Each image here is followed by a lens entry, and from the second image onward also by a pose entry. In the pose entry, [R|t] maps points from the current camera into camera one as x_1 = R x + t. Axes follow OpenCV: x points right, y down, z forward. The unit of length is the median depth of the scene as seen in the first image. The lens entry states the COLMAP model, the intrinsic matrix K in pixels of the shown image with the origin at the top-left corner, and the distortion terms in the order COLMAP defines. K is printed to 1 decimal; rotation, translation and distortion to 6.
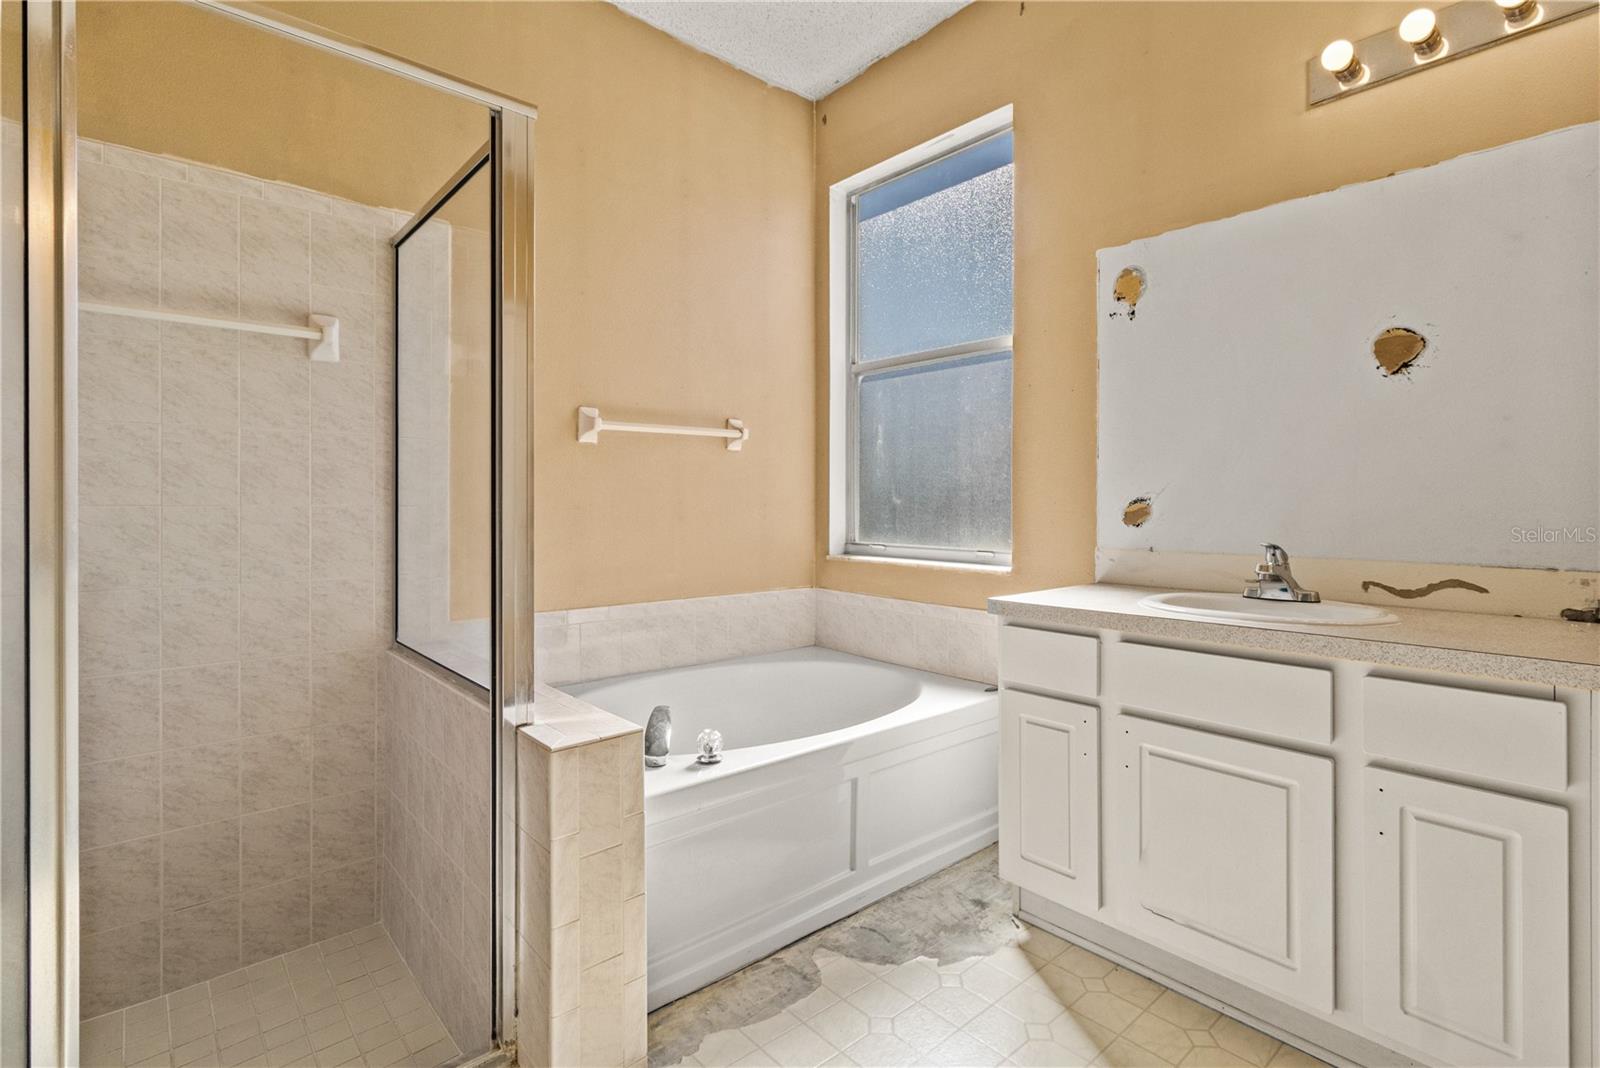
lens RADIAL K [[767.5, 0, 809.6], [0, 767.5, 508.1], [0, 0, 1]] dist [0.002284, 0.001599]
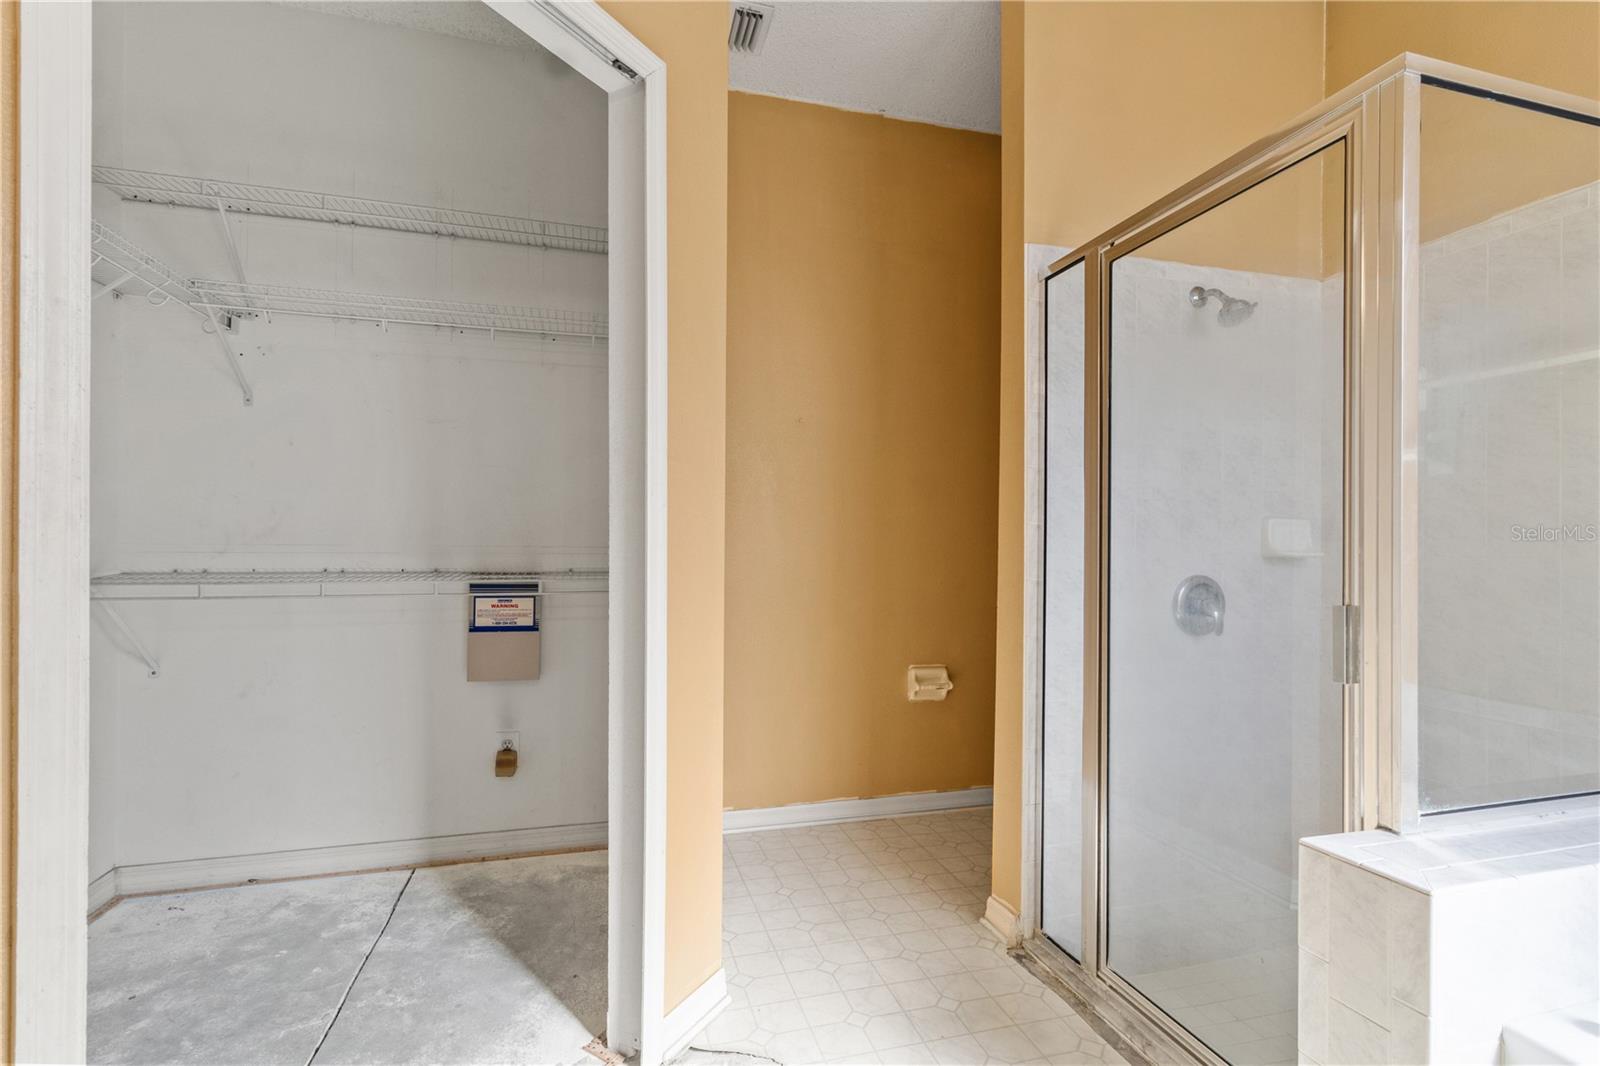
lens RADIAL K [[767.5, 0, 795.0], [0, 767.5, 539.8], [0, 0, 1]] dist [0.002284, 0.001599]
pose [[-0.433861, -0.010394, -0.900920, 0.455746], [-0.013089, 0.999901, -0.005232, -0.008271], [0.900885, 0.009522, -0.433954, 0.563432]]
